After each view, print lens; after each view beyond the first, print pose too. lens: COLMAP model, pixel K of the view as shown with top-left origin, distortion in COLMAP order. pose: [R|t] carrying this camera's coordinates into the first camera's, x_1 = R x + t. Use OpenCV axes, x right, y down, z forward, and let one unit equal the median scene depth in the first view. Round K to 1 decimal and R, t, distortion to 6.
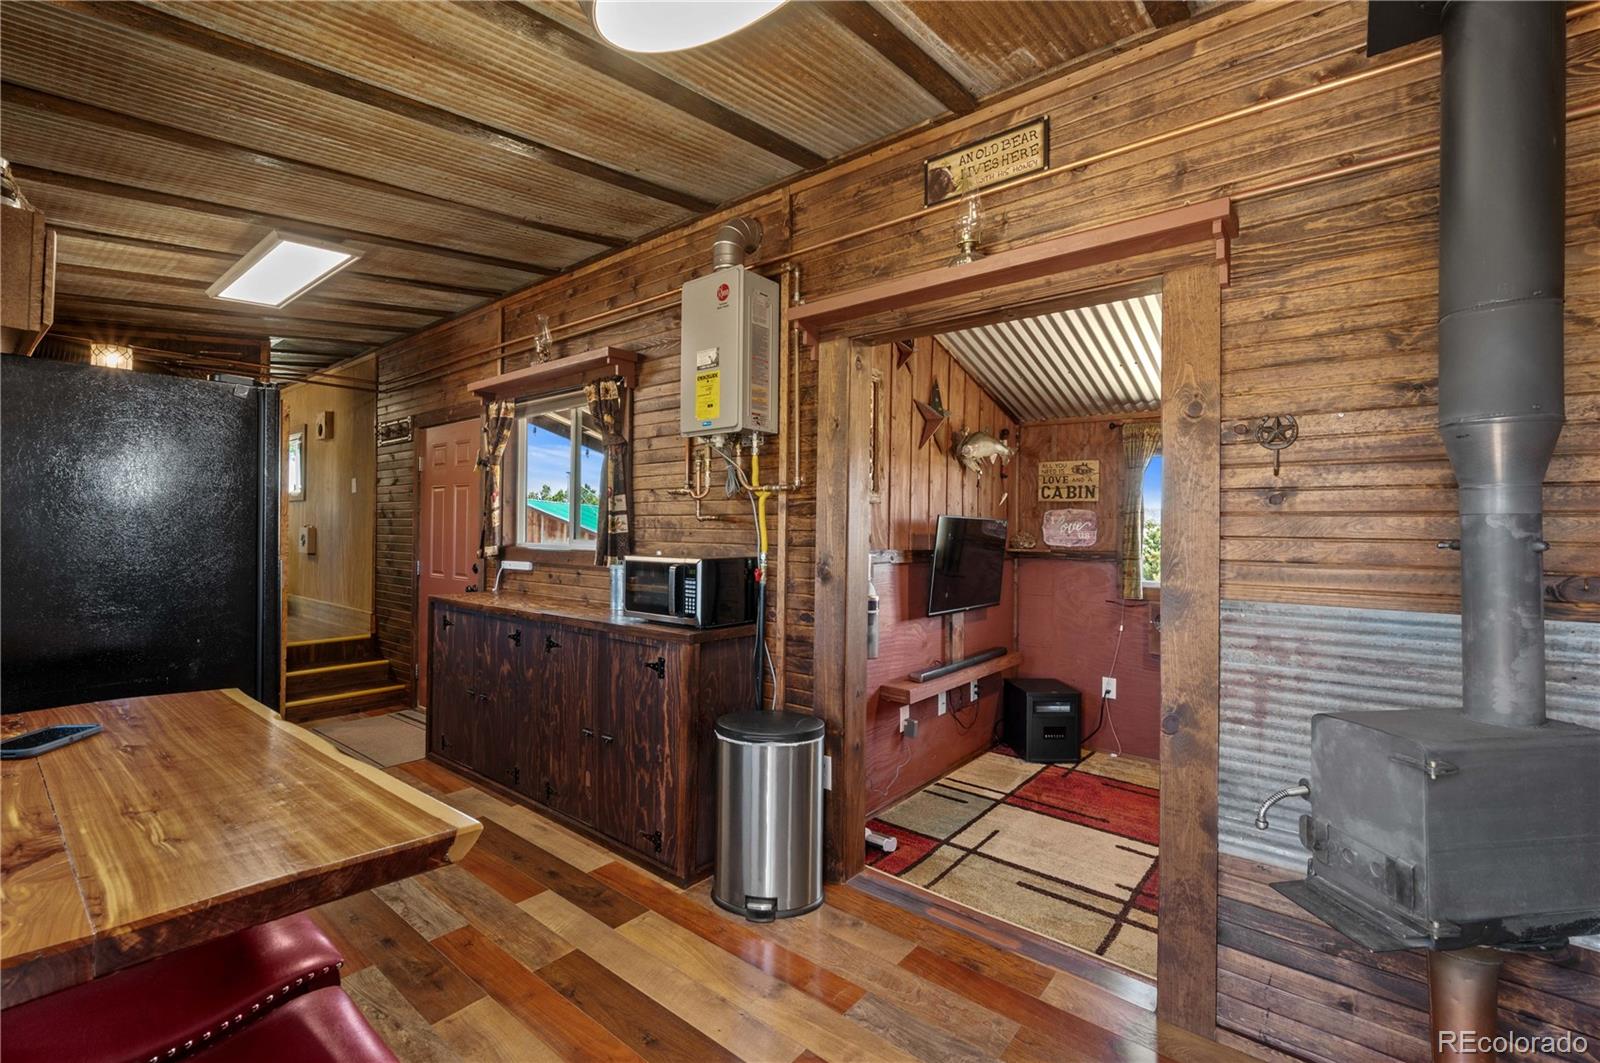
lens RADIAL K [[682.7, 0, 794.9], [0, 682.7, 525.8], [0, 0, 1]] dist [0.000544, -0.000072]
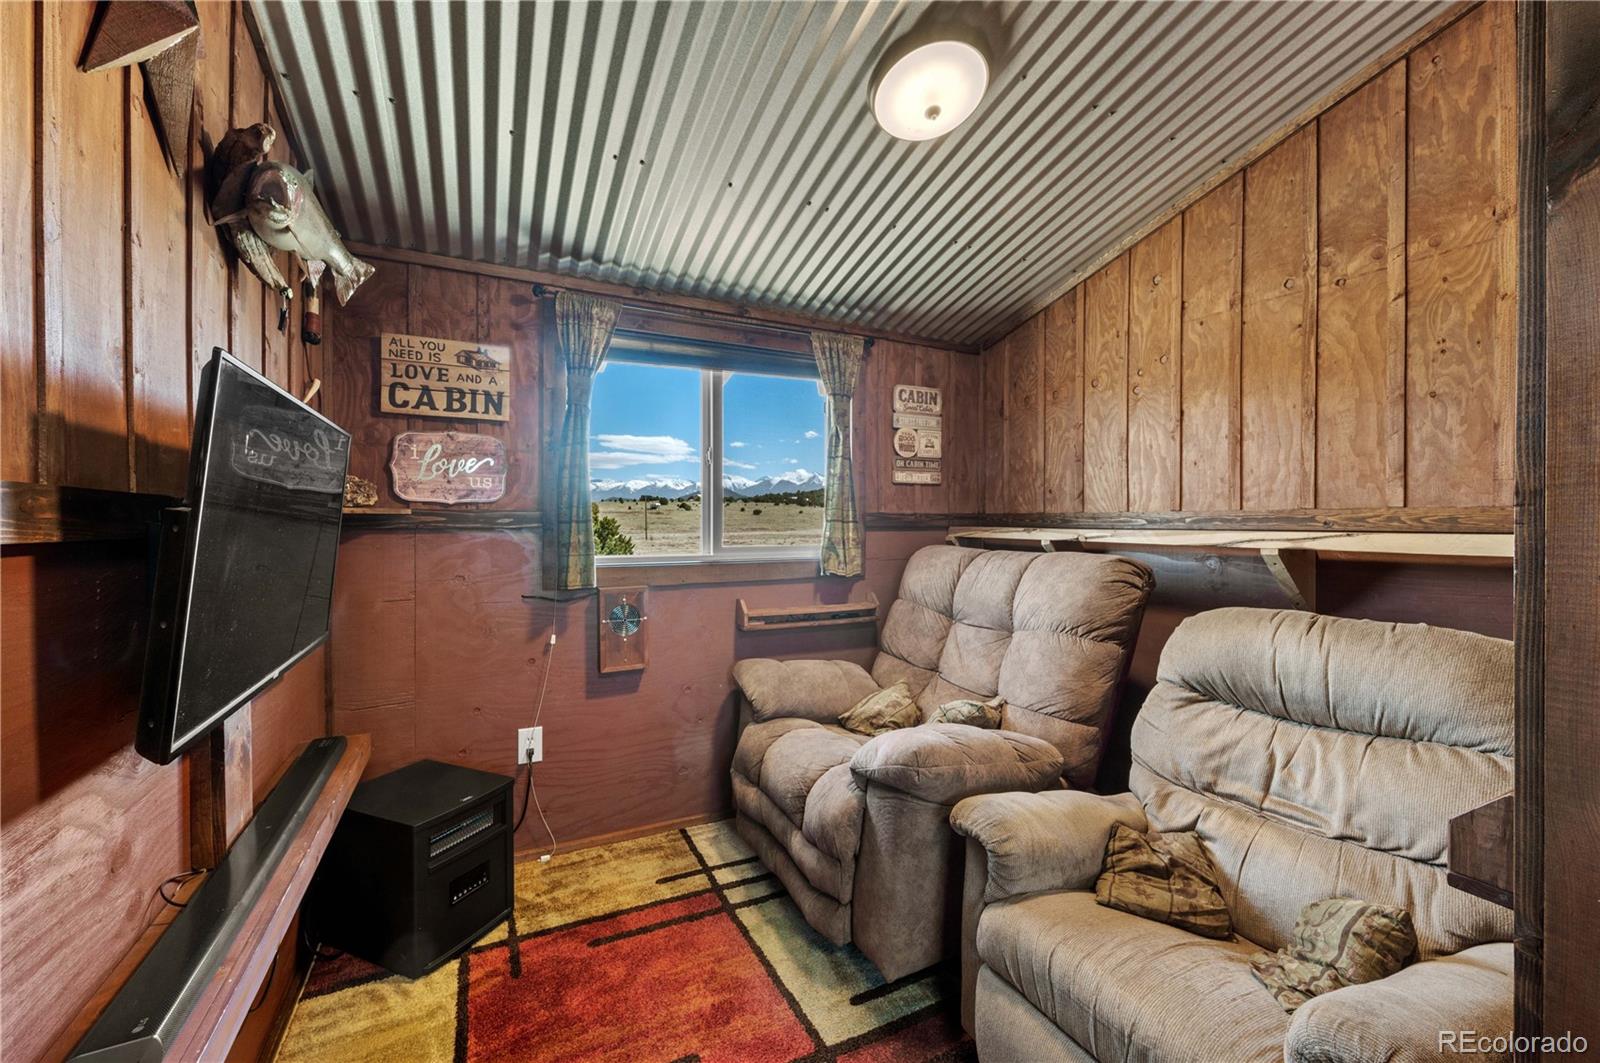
lens RADIAL K [[635.7, 0, 801.1], [0, 635.7, 523.1], [0, 0, 1]] dist [0.001204, 0.000061]
pose [[0.413237, -0.022122, 0.910355, 0.067627], [-0.004043, 0.999650, 0.026127, 0.033844], [-0.910615, -0.014477, 0.413003, 0.578218]]
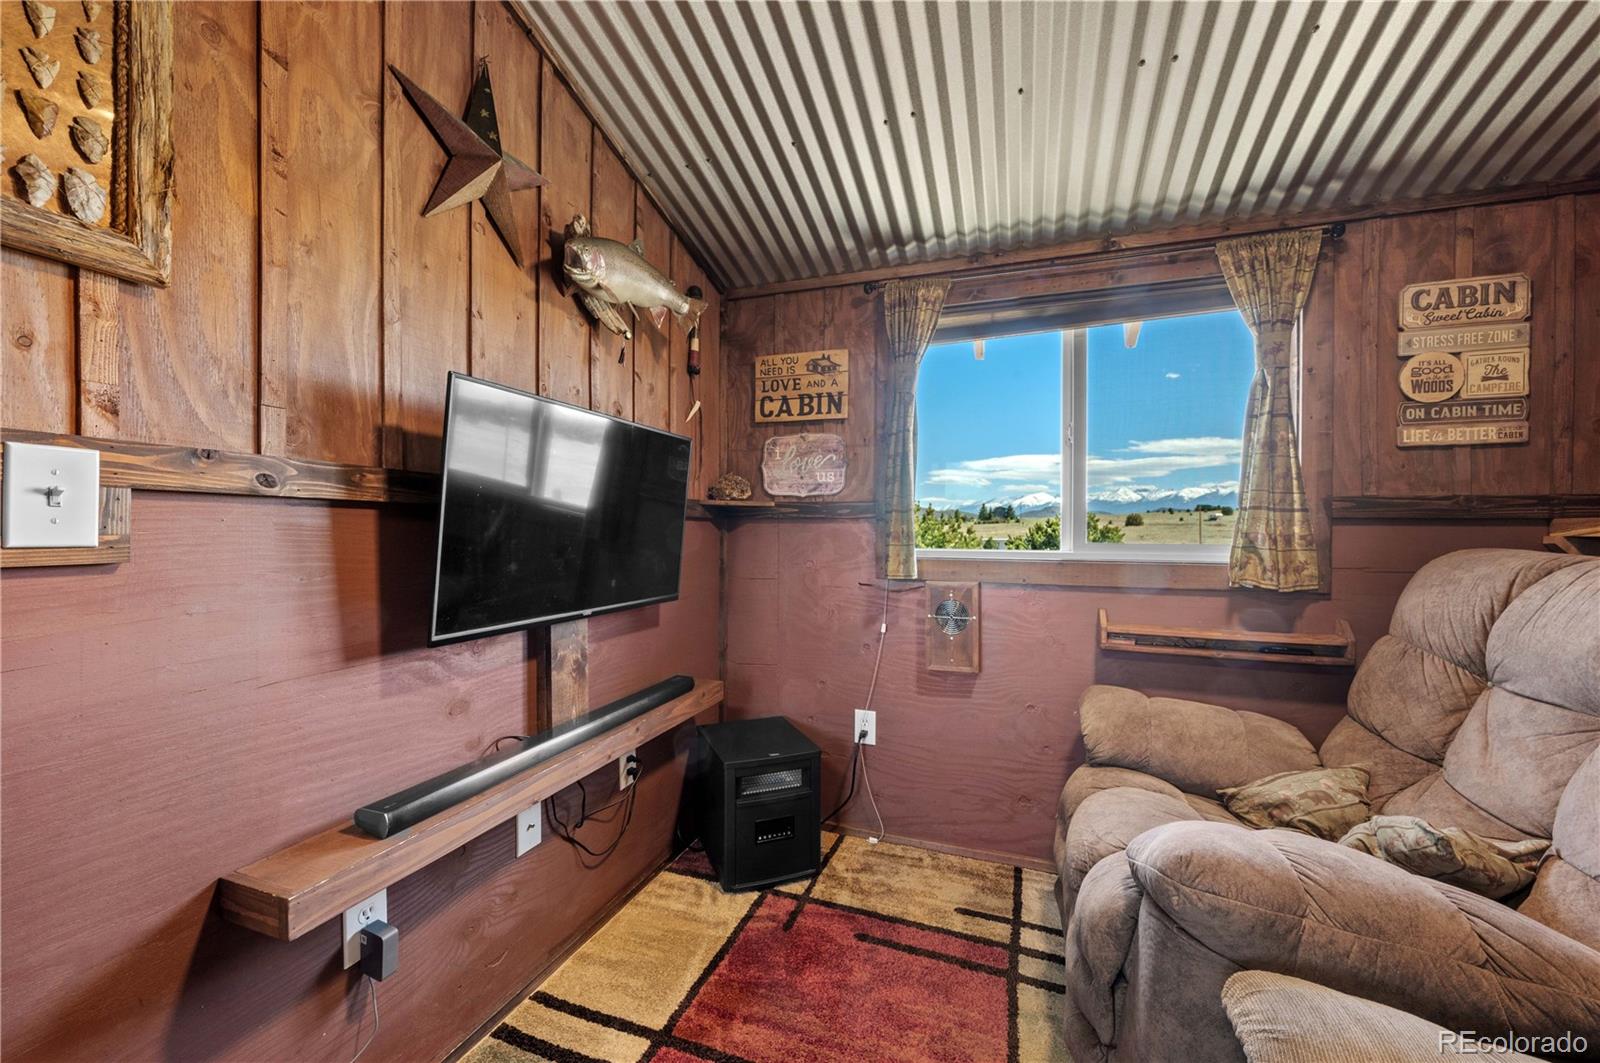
lens RADIAL K [[632.9, 0, 793.8], [0, 632.9, 533.6], [0, 0, 1]] dist [0.000664, -0.000285]
pose [[0.946239, -0.014002, 0.323166, 0.224740], [0.007285, 0.999732, 0.021986, 0.053909], [-0.323387, -0.018450, 0.946087, 0.500738]]
